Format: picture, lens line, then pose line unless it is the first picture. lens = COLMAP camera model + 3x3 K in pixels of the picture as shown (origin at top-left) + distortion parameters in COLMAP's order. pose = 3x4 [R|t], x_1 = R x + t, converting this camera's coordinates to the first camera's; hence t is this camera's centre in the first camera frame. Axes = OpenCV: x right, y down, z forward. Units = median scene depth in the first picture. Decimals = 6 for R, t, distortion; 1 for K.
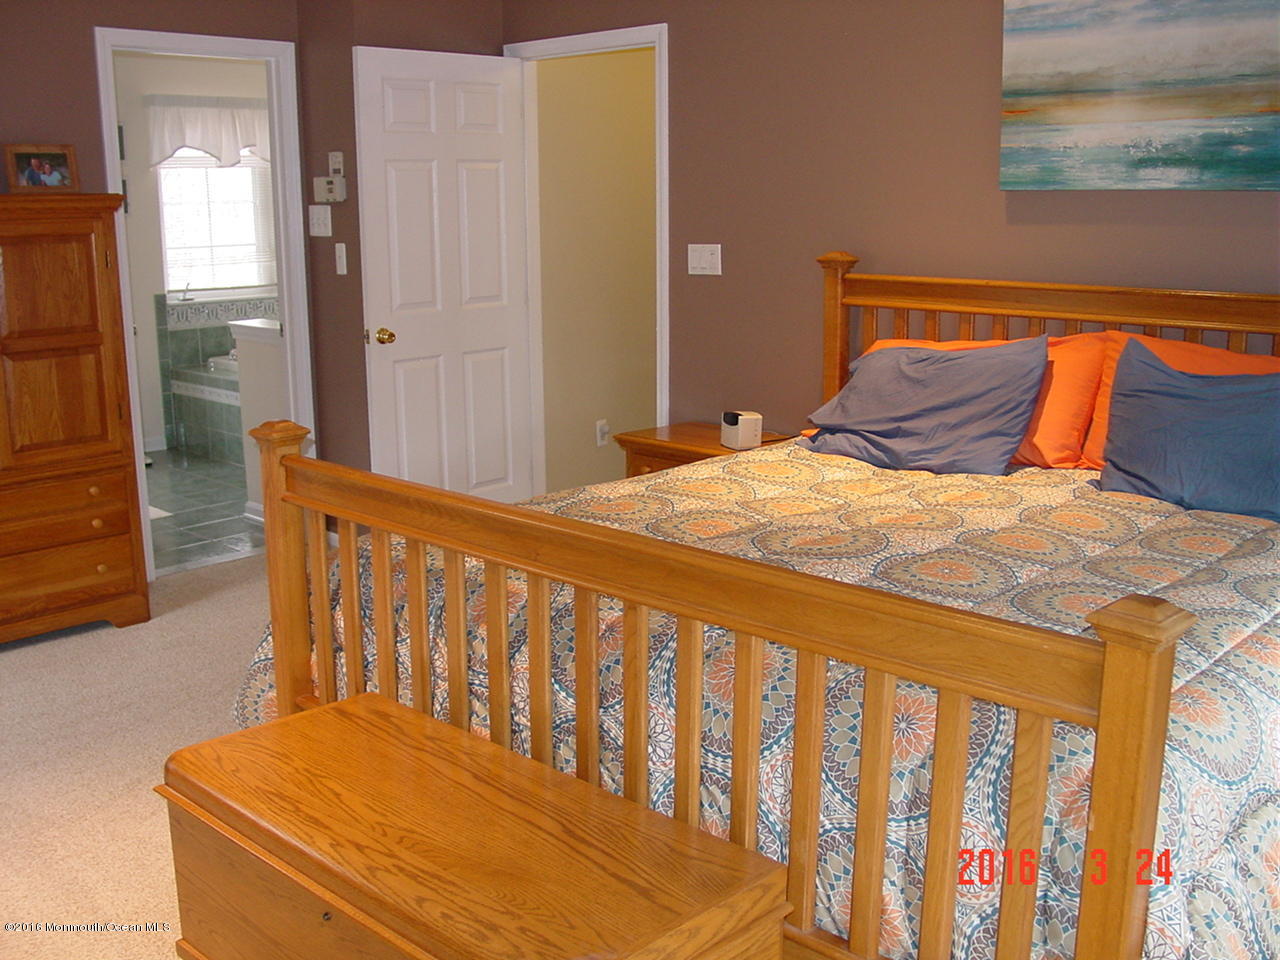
lens RADIAL K [[1296.5, 0, 646.8], [0, 1296.5, 477.8], [0, 0, 1]] dist [-0.181770, 0.236853]
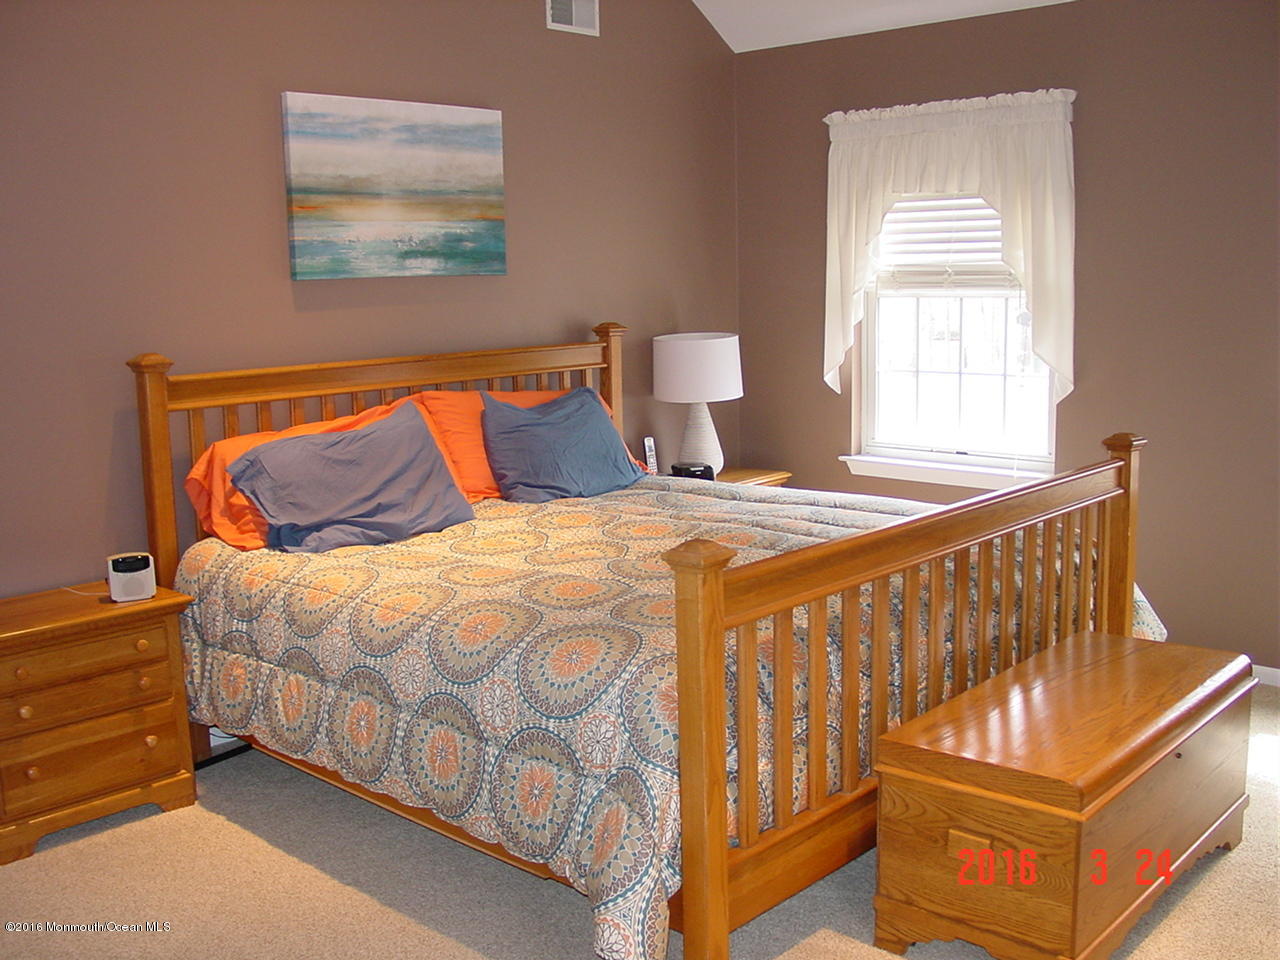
lens RADIAL K [[1296.5, 0, 646.8], [0, 1296.5, 477.8], [0, 0, 1]] dist [-0.181770, 0.236853]
pose [[-0.008770, -0.142411, 0.989769, -0.843736], [0.237135, 0.961276, 0.140412, -0.156442], [-0.971437, 0.235940, 0.025340, 0.769420]]
